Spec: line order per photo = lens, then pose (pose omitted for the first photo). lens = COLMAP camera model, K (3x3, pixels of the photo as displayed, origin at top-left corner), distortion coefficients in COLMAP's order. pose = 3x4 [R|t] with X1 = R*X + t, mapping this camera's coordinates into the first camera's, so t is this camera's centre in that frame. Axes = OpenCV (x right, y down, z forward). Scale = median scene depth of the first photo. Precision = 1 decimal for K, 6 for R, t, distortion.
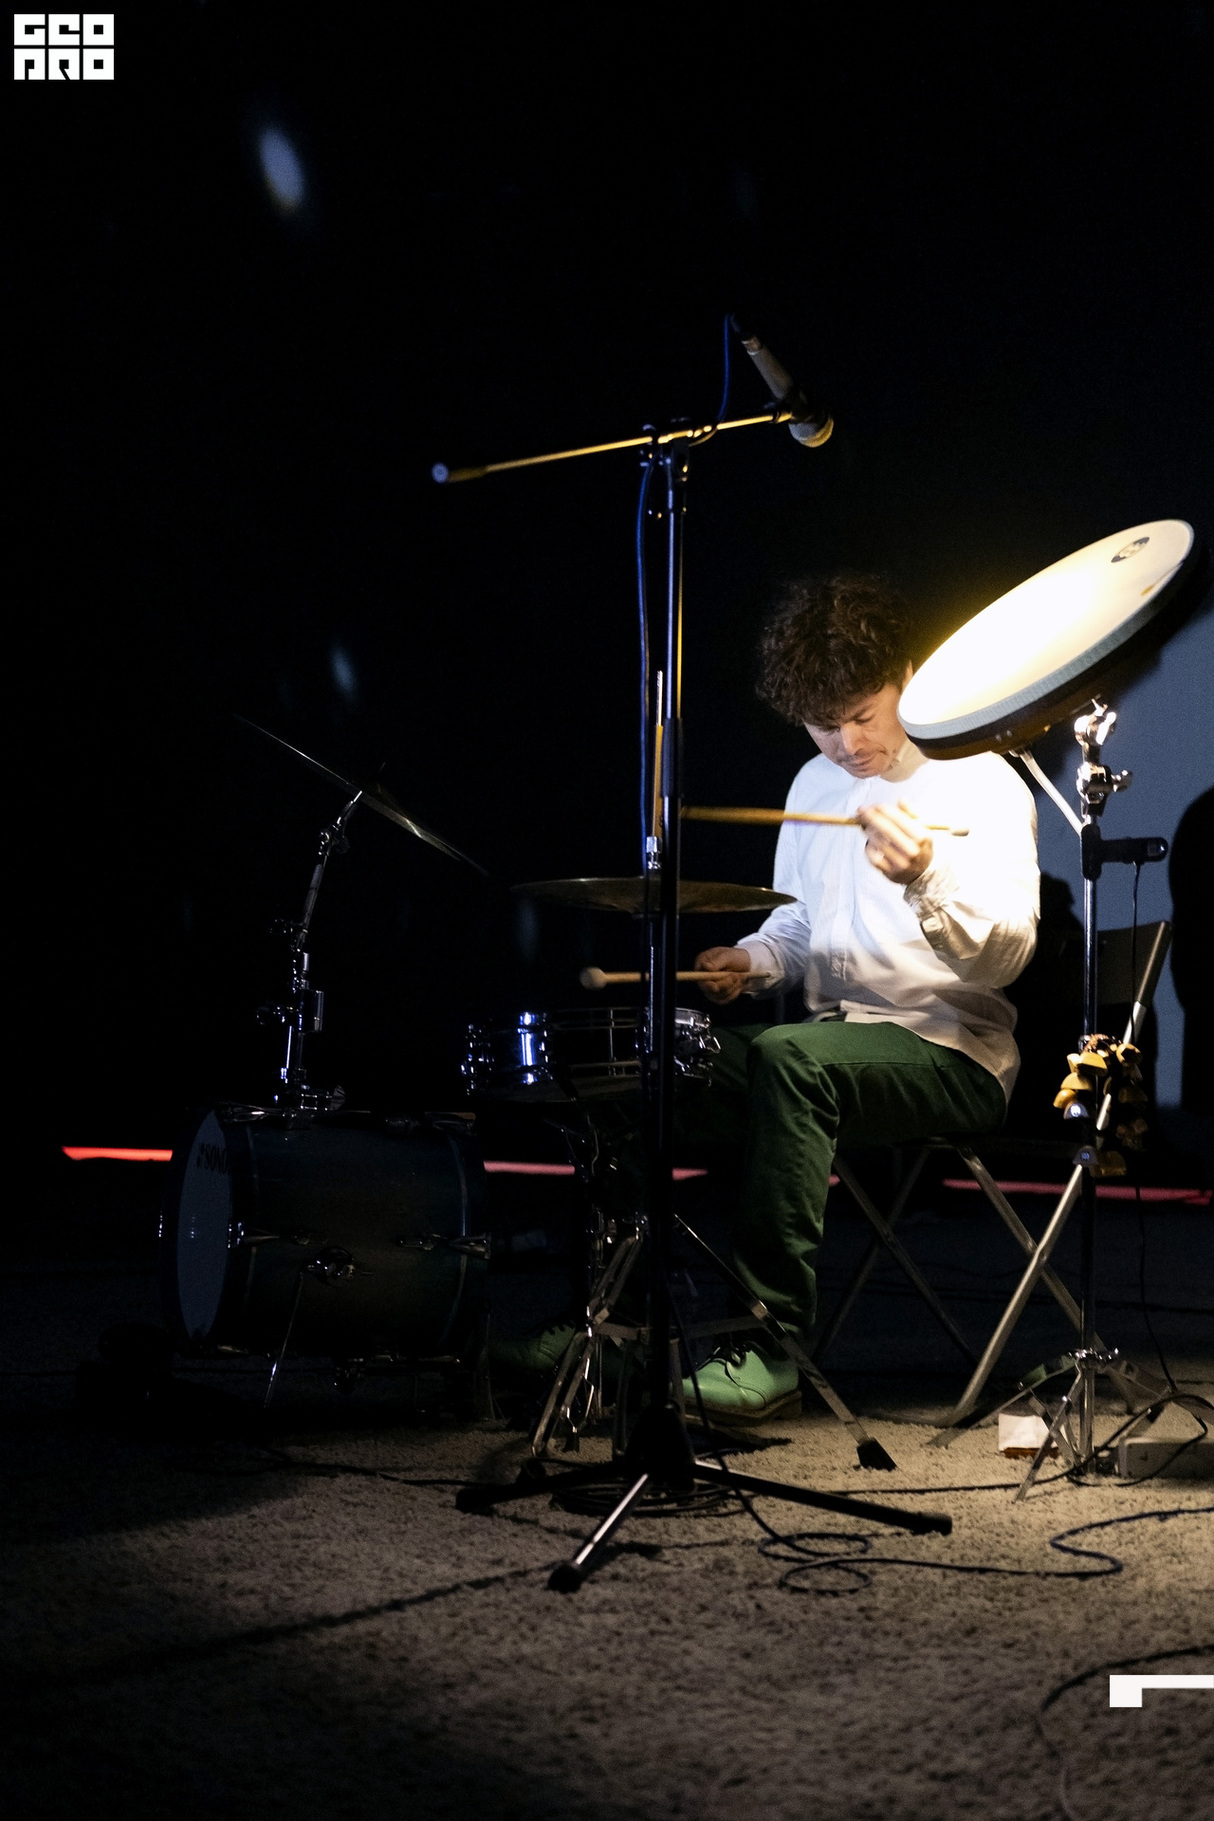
lens RADIAL K [[3124.3, 0, 551.7], [0, 3124.3, 932.0], [0, 0, 1]] dist [-0.020634, 0.000000]
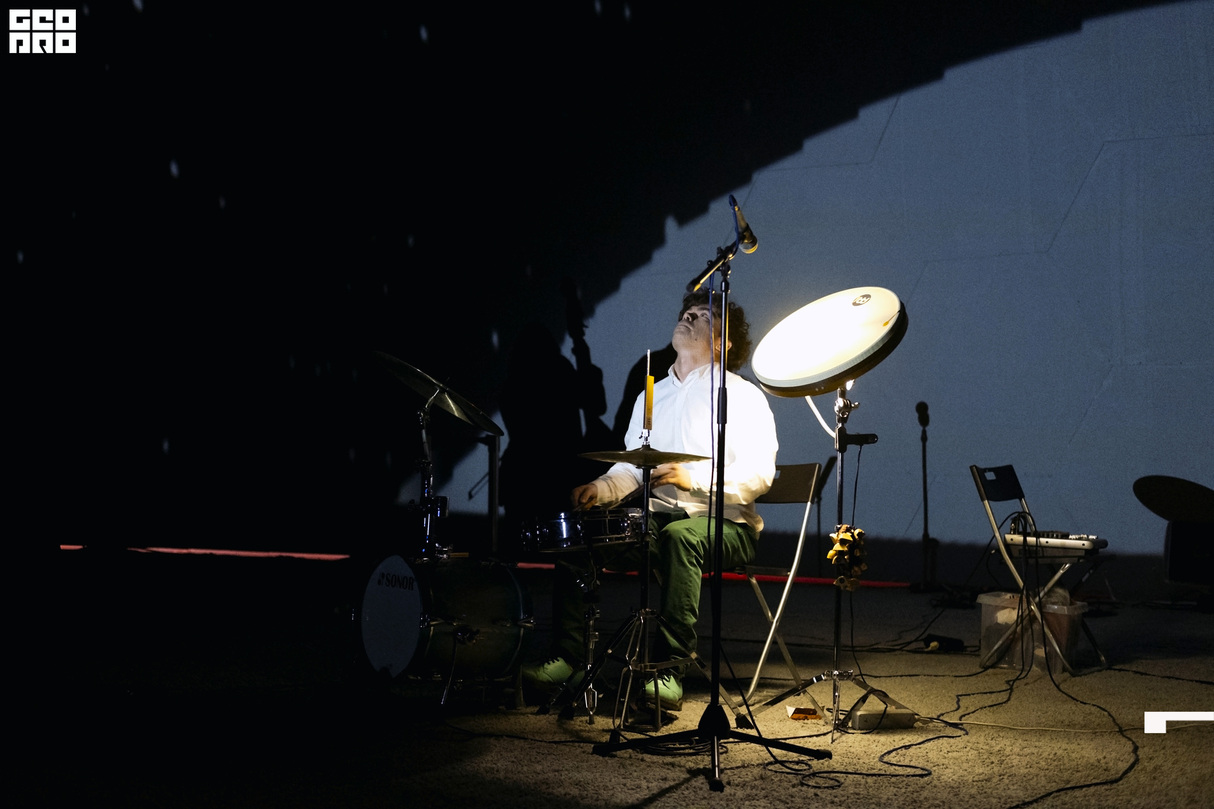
lens RADIAL K [[1858.7, 0, 610.2], [0, 1858.7, 406.1], [0, 0, 1]] dist [0.009555, 0.000000]
pose [[0.957569, 0.017889, 0.287647, -0.356468], [-0.019919, 0.999793, 0.004135, -0.051645], [-0.287513, -0.009689, 0.957728, -0.187681]]
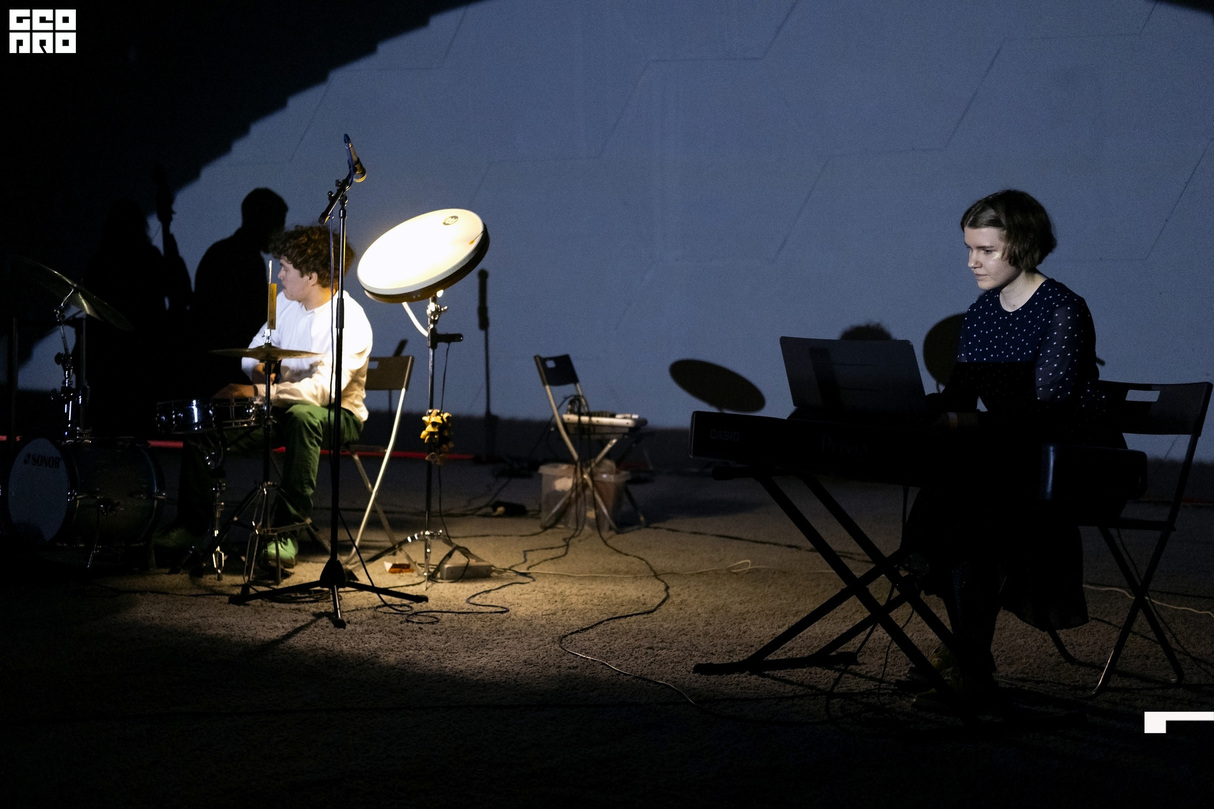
lens RADIAL K [[1858.7, 0, 597.6], [0, 1858.7, 416.2], [0, 0, 1]] dist [0.009555, 0.000000]
pose [[0.864149, -0.008326, 0.503167, -0.487267], [-0.032797, 0.996806, 0.072820, -0.078606], [-0.502166, -0.079430, 0.861116, -0.394074]]
